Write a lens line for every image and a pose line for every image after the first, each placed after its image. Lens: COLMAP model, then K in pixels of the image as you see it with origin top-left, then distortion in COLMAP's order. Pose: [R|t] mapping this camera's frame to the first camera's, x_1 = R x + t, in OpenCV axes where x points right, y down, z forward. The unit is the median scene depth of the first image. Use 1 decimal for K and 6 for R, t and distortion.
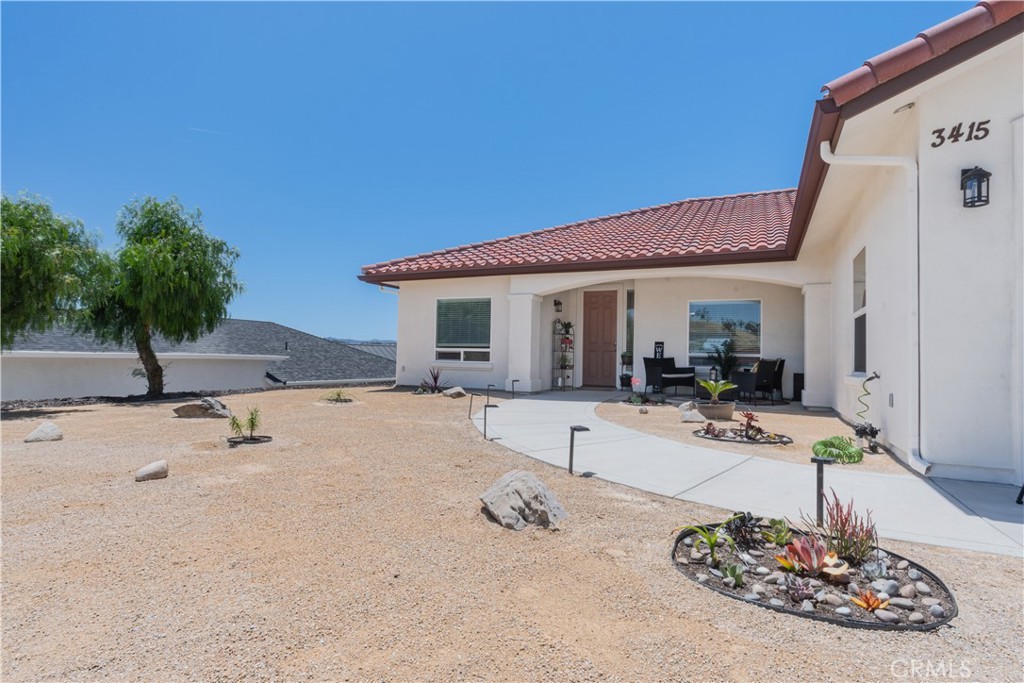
lens RADIAL K [[528.7, 0, 510.6], [0, 528.7, 343.2], [0, 0, 1]] dist [-0.000079, 0.000112]
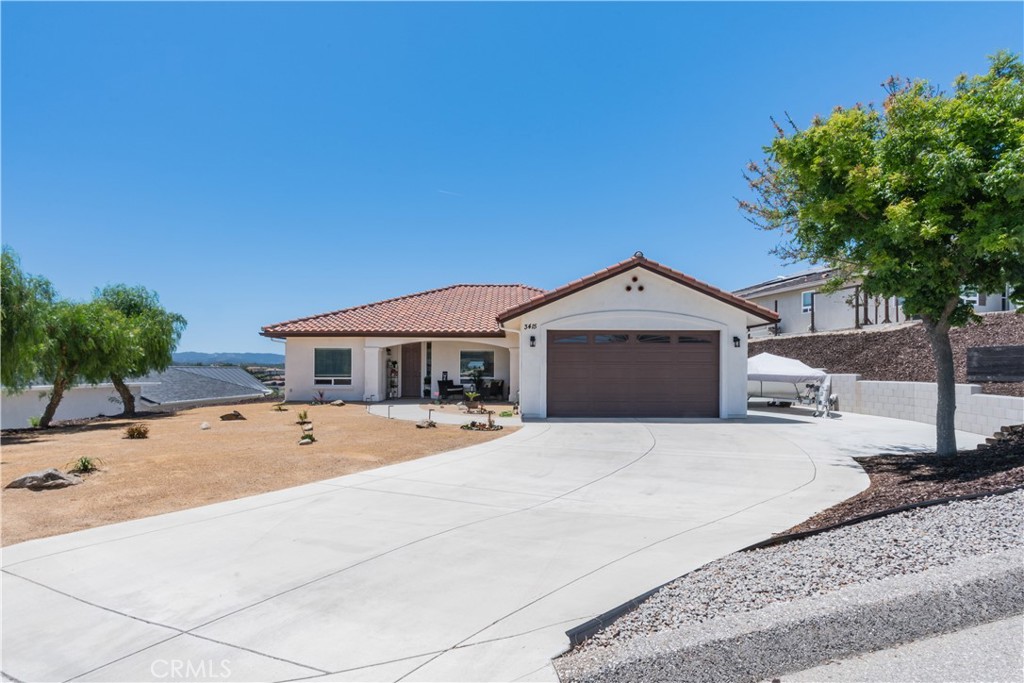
lens RADIAL K [[470.8, 0, 523.4], [0, 470.8, 361.8], [0, 0, 1]] dist [-0.017695, -0.000097]
pose [[0.893474, -0.007489, 0.449052, -0.236164], [0.001996, 0.999917, 0.012705, -0.062217], [-0.449110, -0.010455, 0.893415, -0.661966]]
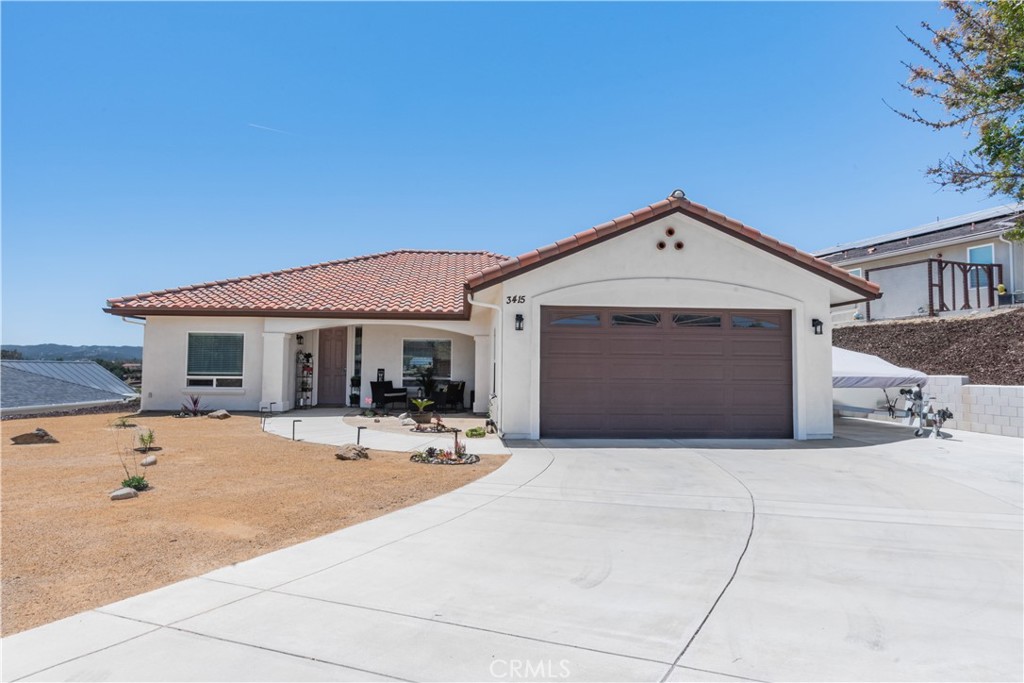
lens RADIAL K [[582.3, 0, 508.0], [0, 582.3, 336.1], [0, 0, 1]] dist [-0.005550, -0.001556]
pose [[0.867506, 0.019111, 0.497059, -0.180331], [-0.006072, 0.999594, -0.027835, -0.049304], [-0.497389, 0.021128, 0.867270, -0.451406]]
